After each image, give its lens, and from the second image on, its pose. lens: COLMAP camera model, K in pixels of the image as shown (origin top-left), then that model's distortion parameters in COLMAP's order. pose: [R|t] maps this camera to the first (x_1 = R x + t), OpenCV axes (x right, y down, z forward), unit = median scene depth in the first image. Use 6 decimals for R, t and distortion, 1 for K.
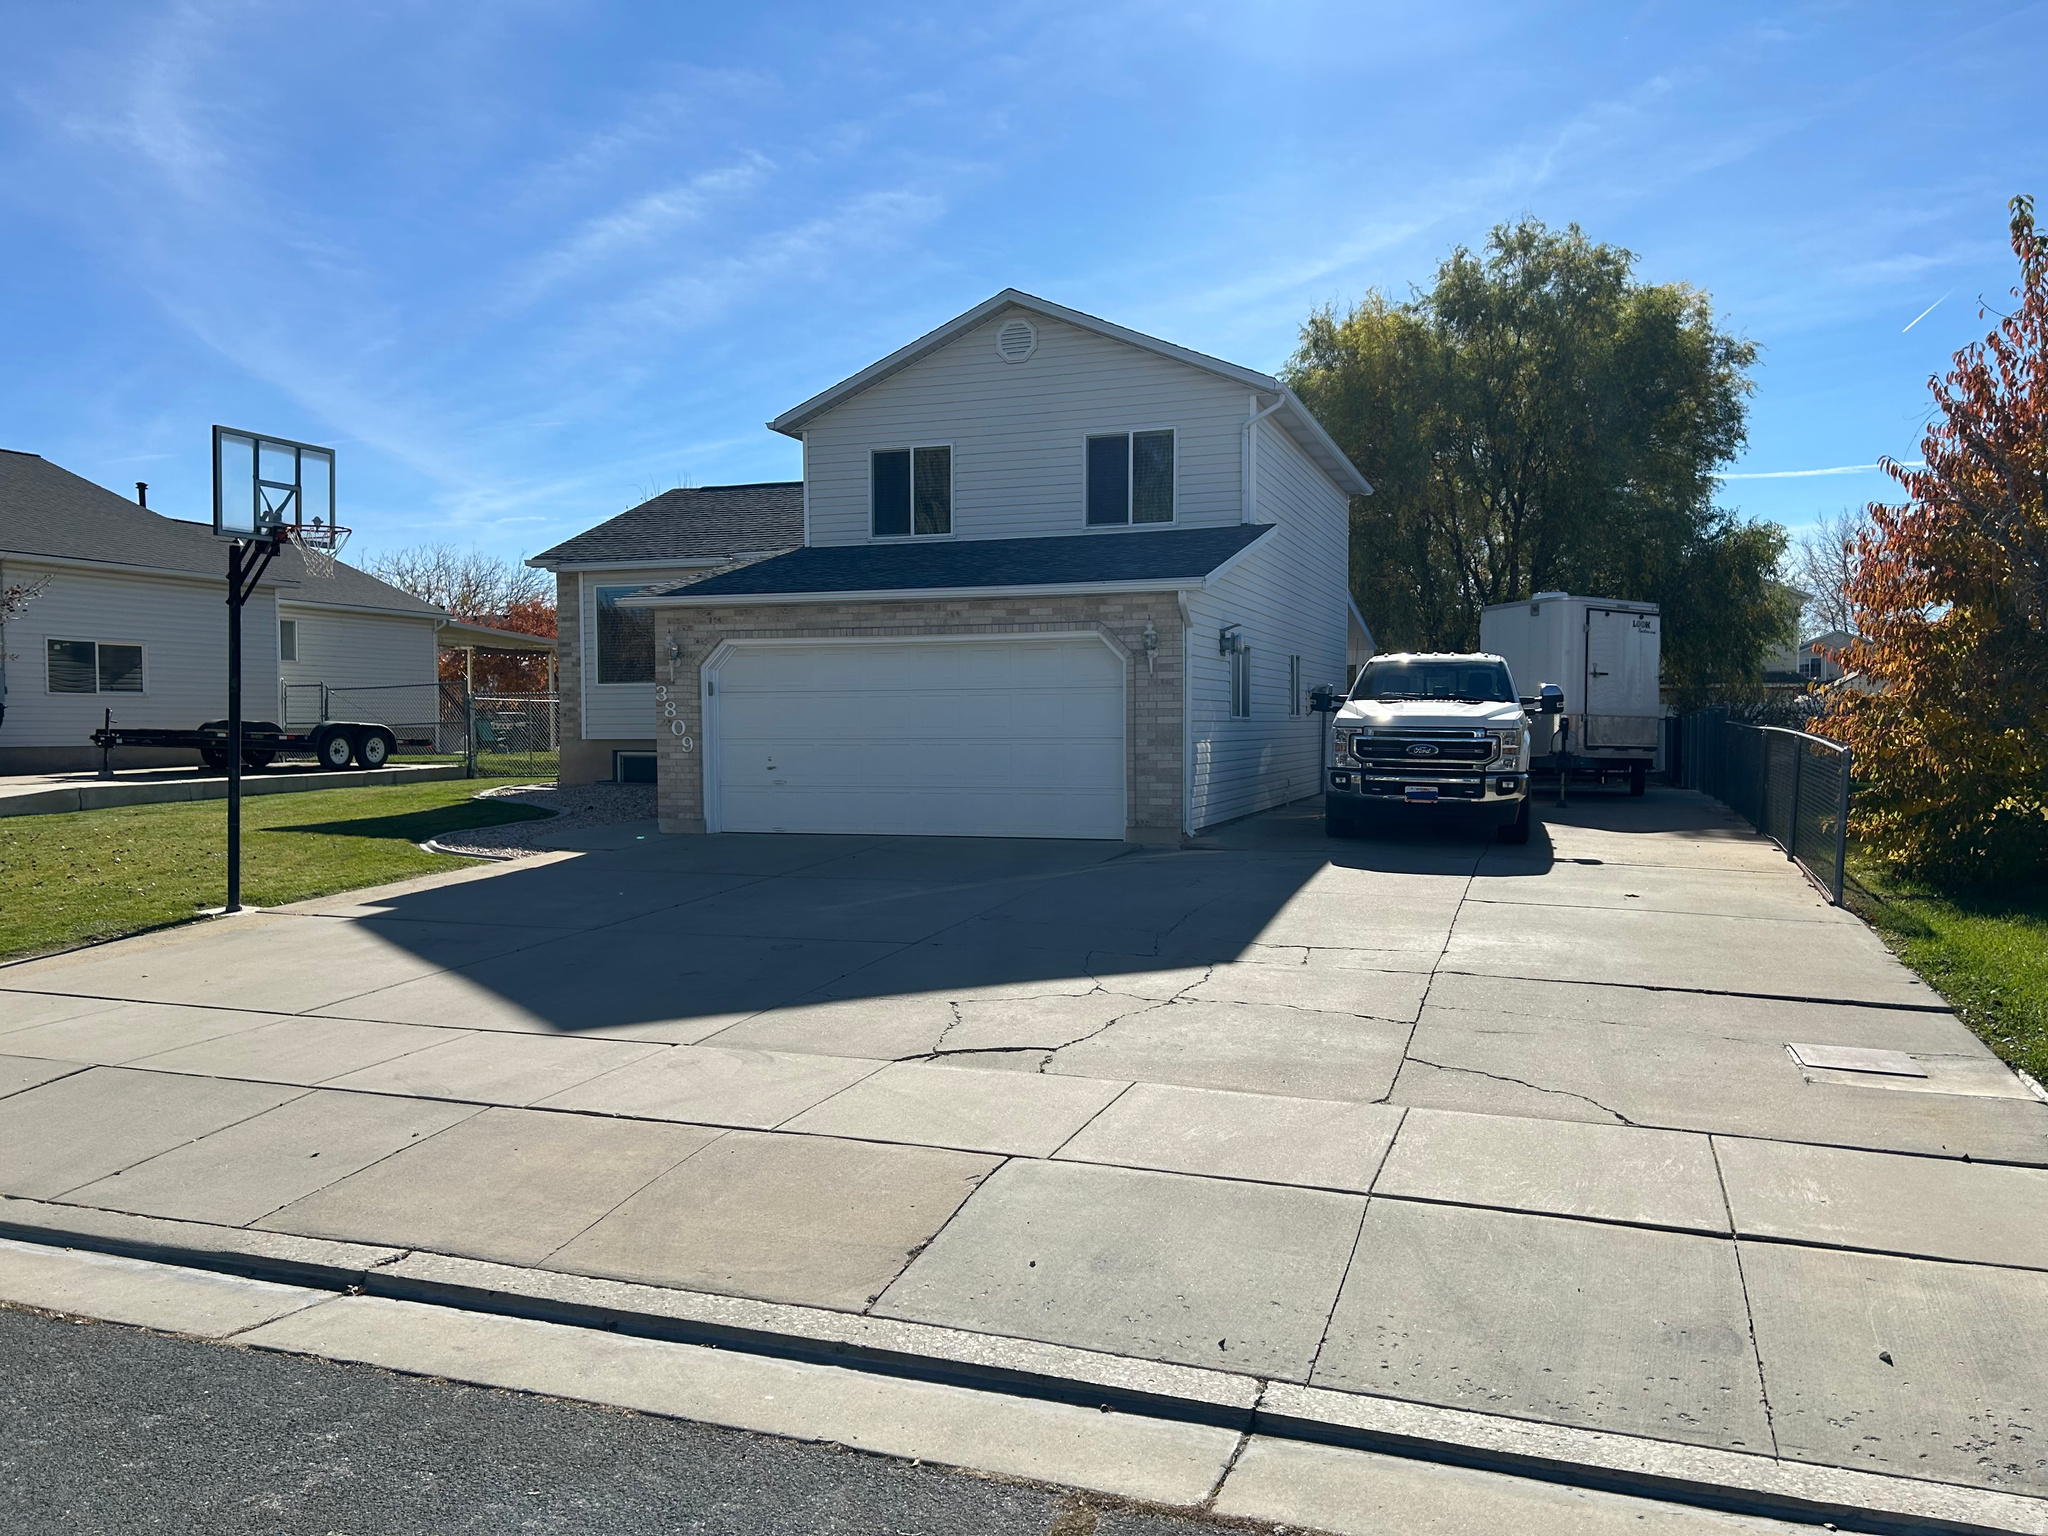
lens RADIAL K [[1550.5, 0, 1024.0], [0, 1550.5, 768.0], [0, 0, 1]] dist [0.047369, -0.006357]
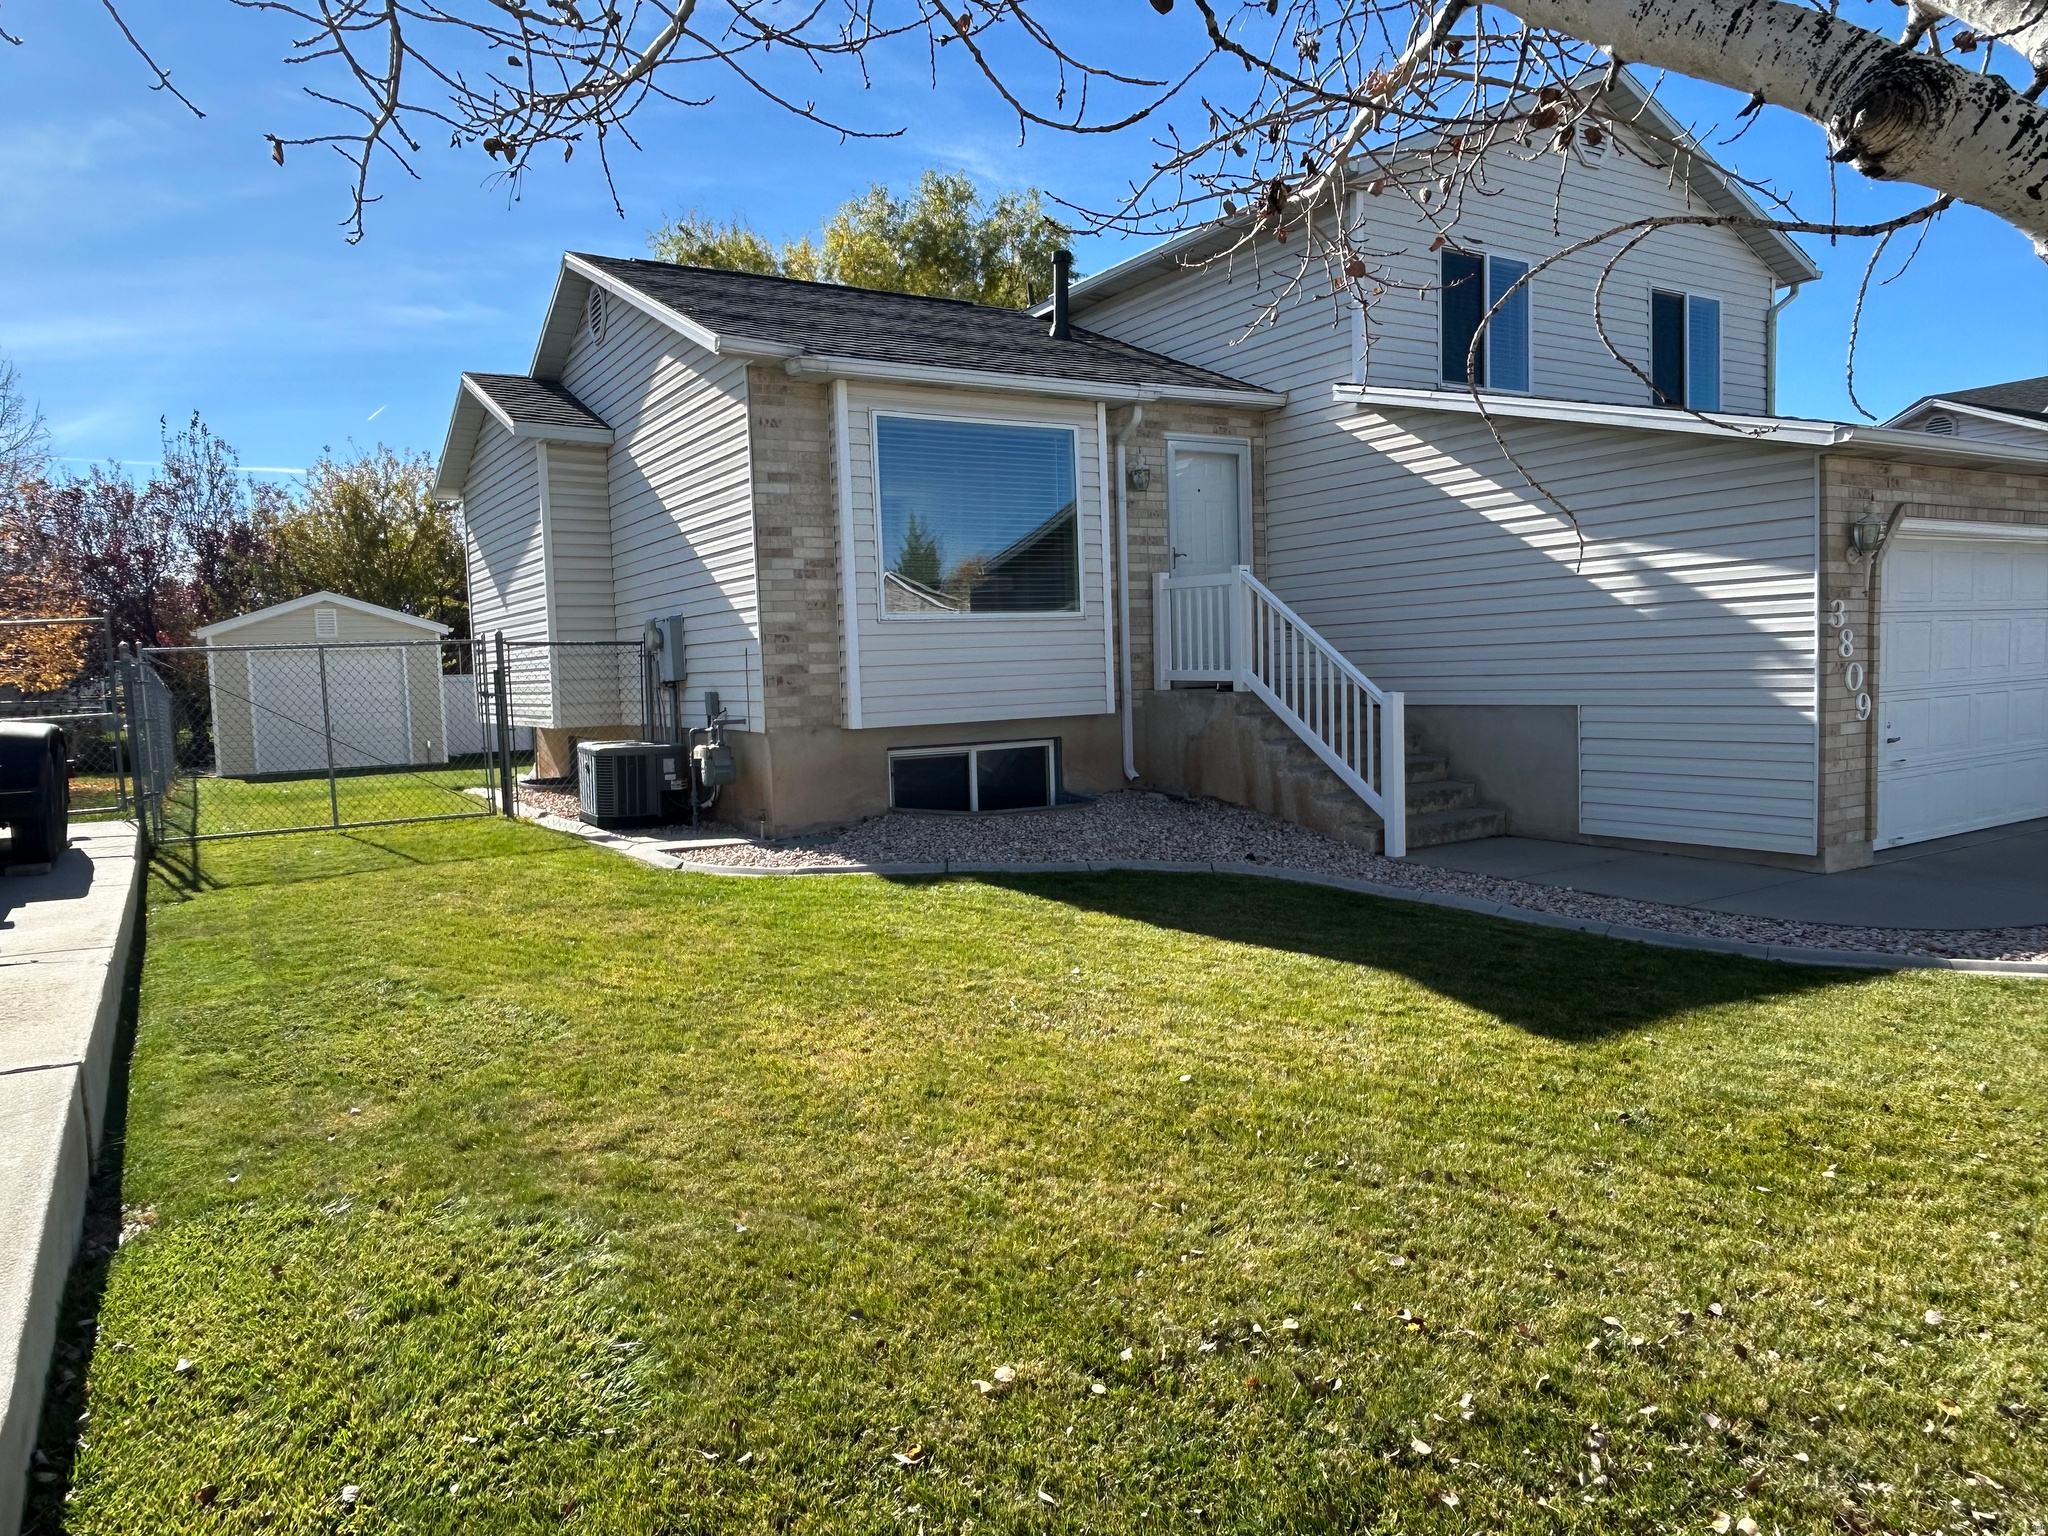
lens RADIAL K [[1306.8, 0, 948.6], [0, 1306.8, 765.7], [0, 0, 1]] dist [-0.001421, -0.000209]
pose [[0.651218, -0.073481, 0.755325, -0.829779], [0.052268, 0.997281, 0.051956, -0.038766], [-0.757089, 0.005645, 0.653288, 1.034813]]
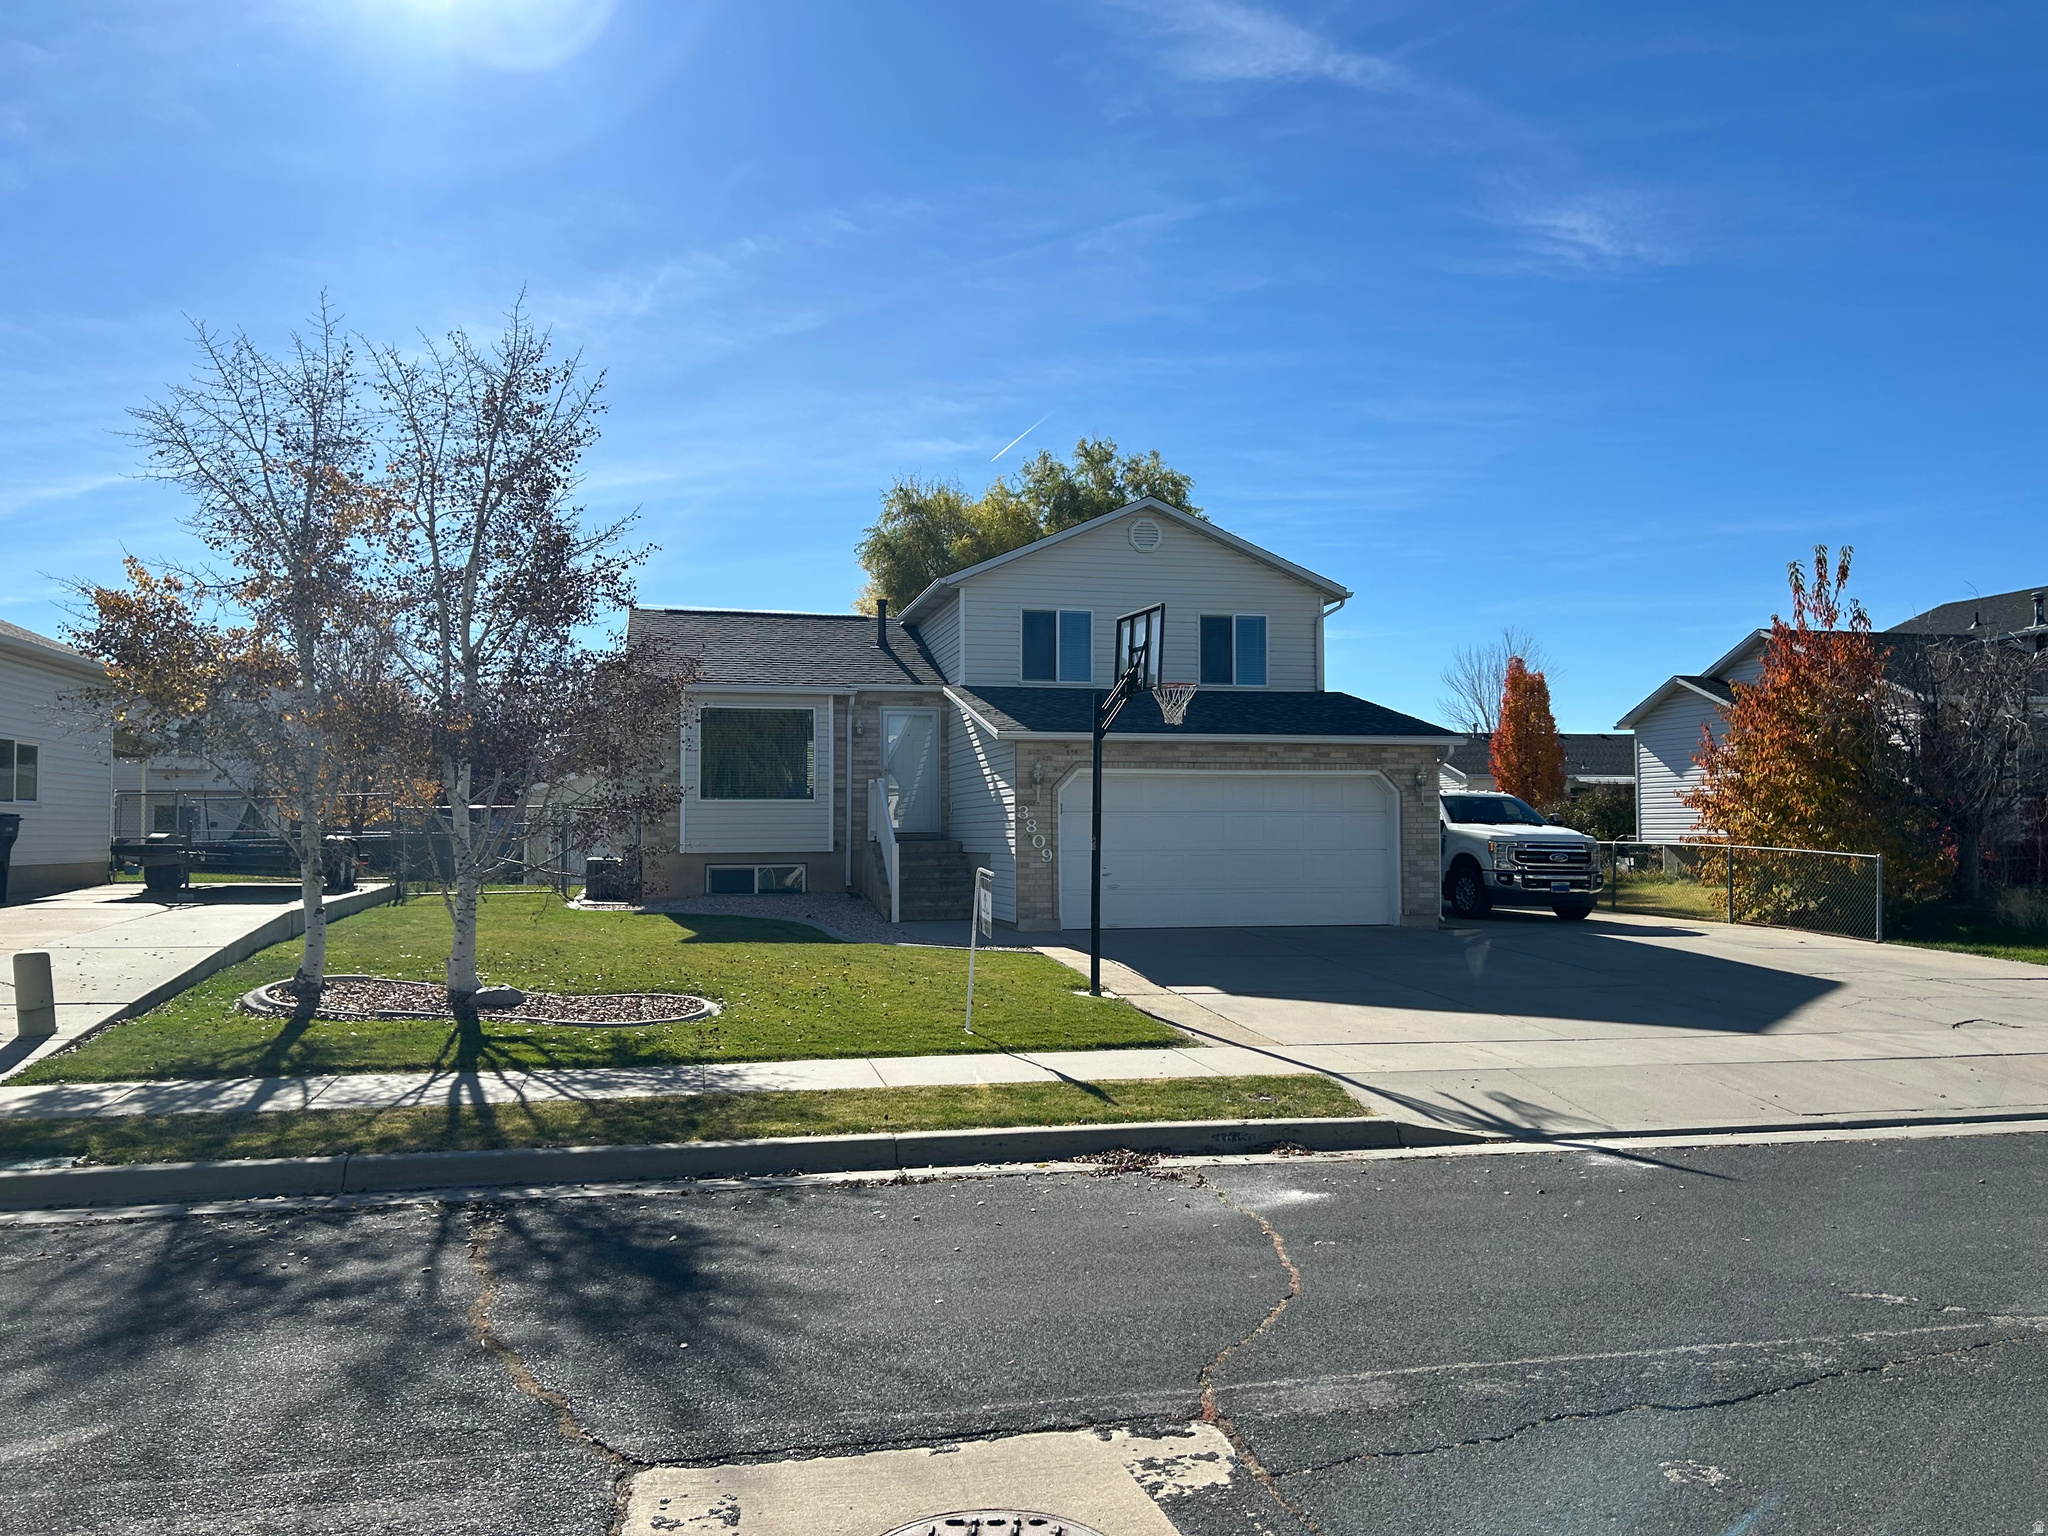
lens RADIAL K [[1550.5, 0, 1024.0], [0, 1550.5, 768.0], [0, 0, 1]] dist [0.047369, -0.006357]
pose [[0.858517, 0.025425, 0.512155, -0.896154], [0.012579, 0.997425, -0.070603, 0.001672], [-0.512632, 0.067056, 0.855986, -0.010067]]
